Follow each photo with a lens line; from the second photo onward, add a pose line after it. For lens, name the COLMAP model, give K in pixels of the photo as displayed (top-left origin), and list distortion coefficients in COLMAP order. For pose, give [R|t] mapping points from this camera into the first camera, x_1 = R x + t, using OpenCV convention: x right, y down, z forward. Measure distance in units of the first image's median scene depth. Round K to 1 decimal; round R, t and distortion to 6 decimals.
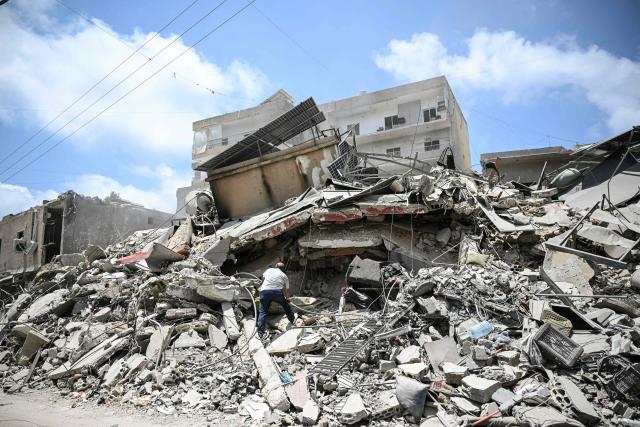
lens RADIAL K [[434.3, 0, 320.0], [0, 434.3, 213.5], [0, 0, 1]] dist [0.001179, 0.000615]
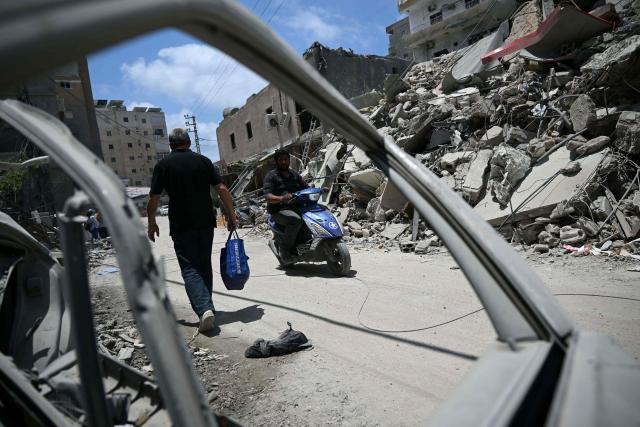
lens RADIAL K [[434.3, 0, 320.0], [0, 434.3, 213.5], [0, 0, 1]] dist [0.001179, 0.000615]
pose [[0.904478, -0.059790, -0.422309, -0.456988], [0.172013, 0.957169, 0.232893, 0.146153], [0.390296, -0.283289, 0.876023, 0.316719]]
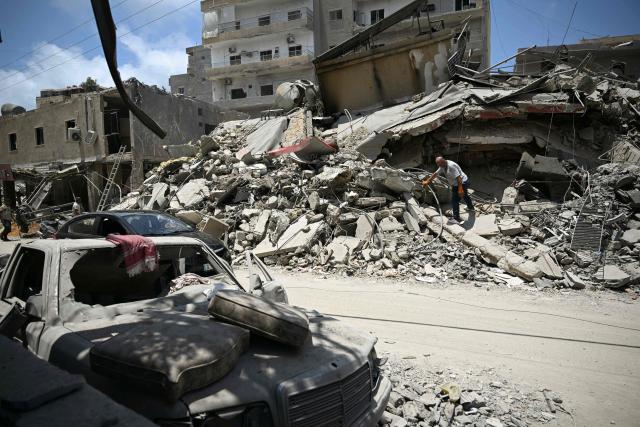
lens RADIAL K [[434.3, 0, 320.0], [0, 434.3, 213.5], [0, 0, 1]] dist [0.001179, 0.000615]
pose [[0.998429, 0.007522, 0.055533, -0.430387], [-0.020662, 0.970551, 0.240009, -0.003046], [-0.052092, -0.240779, 0.969181, -0.060491]]
